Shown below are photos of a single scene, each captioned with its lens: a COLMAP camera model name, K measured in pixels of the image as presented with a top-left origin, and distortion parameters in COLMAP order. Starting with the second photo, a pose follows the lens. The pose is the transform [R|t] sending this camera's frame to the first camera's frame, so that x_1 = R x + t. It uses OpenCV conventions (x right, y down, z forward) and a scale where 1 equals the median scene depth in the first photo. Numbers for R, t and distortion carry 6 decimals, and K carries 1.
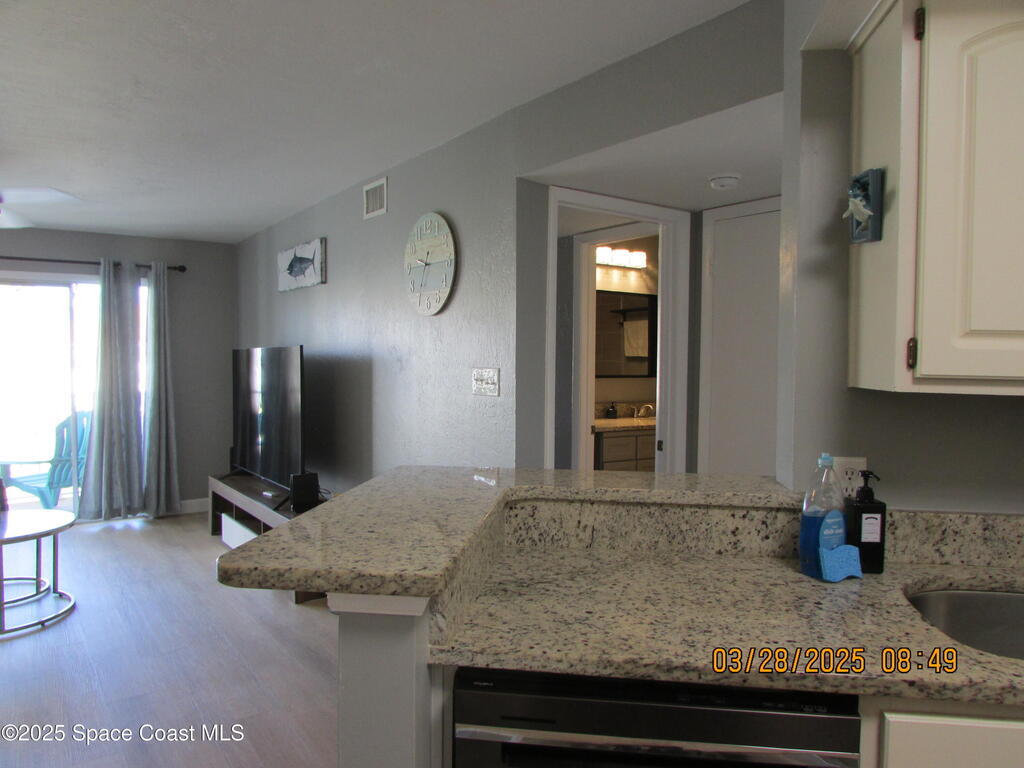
lens RADIAL K [[734.2, 0, 512.0], [0, 734.2, 384.0], [0, 0, 1]] dist [-0.007407, -0.003819]
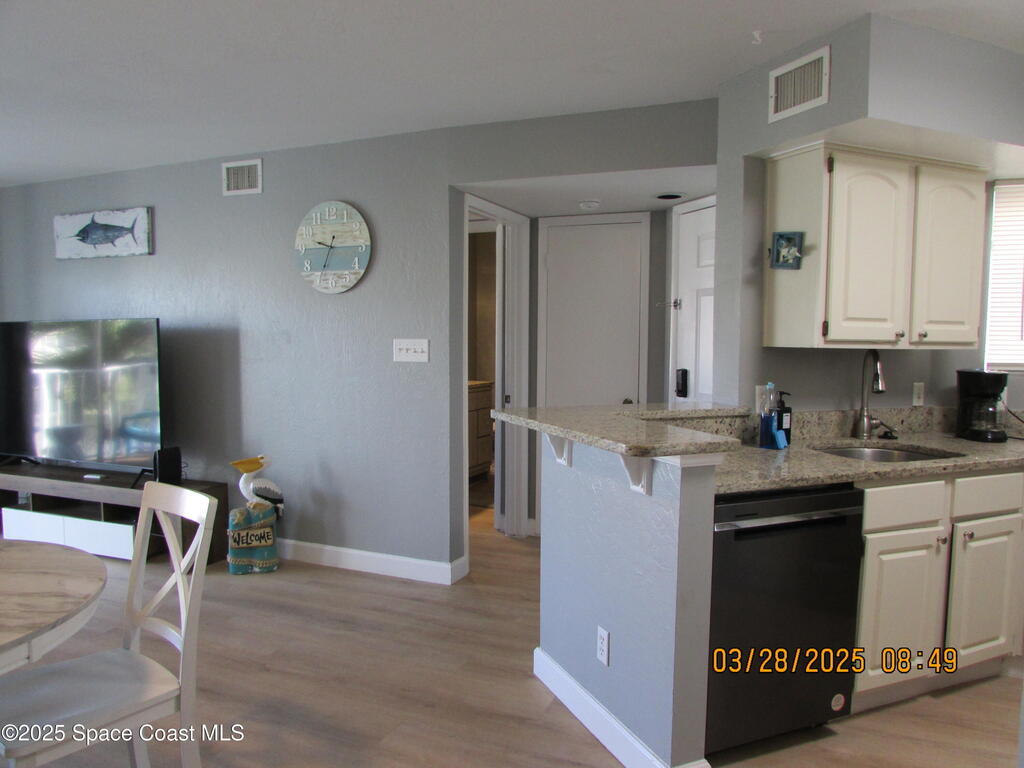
lens RADIAL K [[727.3, 0, 518.5], [0, 727.3, 379.2], [0, 0, 1]] dist [-0.027212, 0.003988]
pose [[0.859265, -0.033852, 0.510409, -1.023048], [0.018107, 0.999195, 0.035787, 0.009683], [-0.511210, -0.021508, 0.859187, -0.239287]]
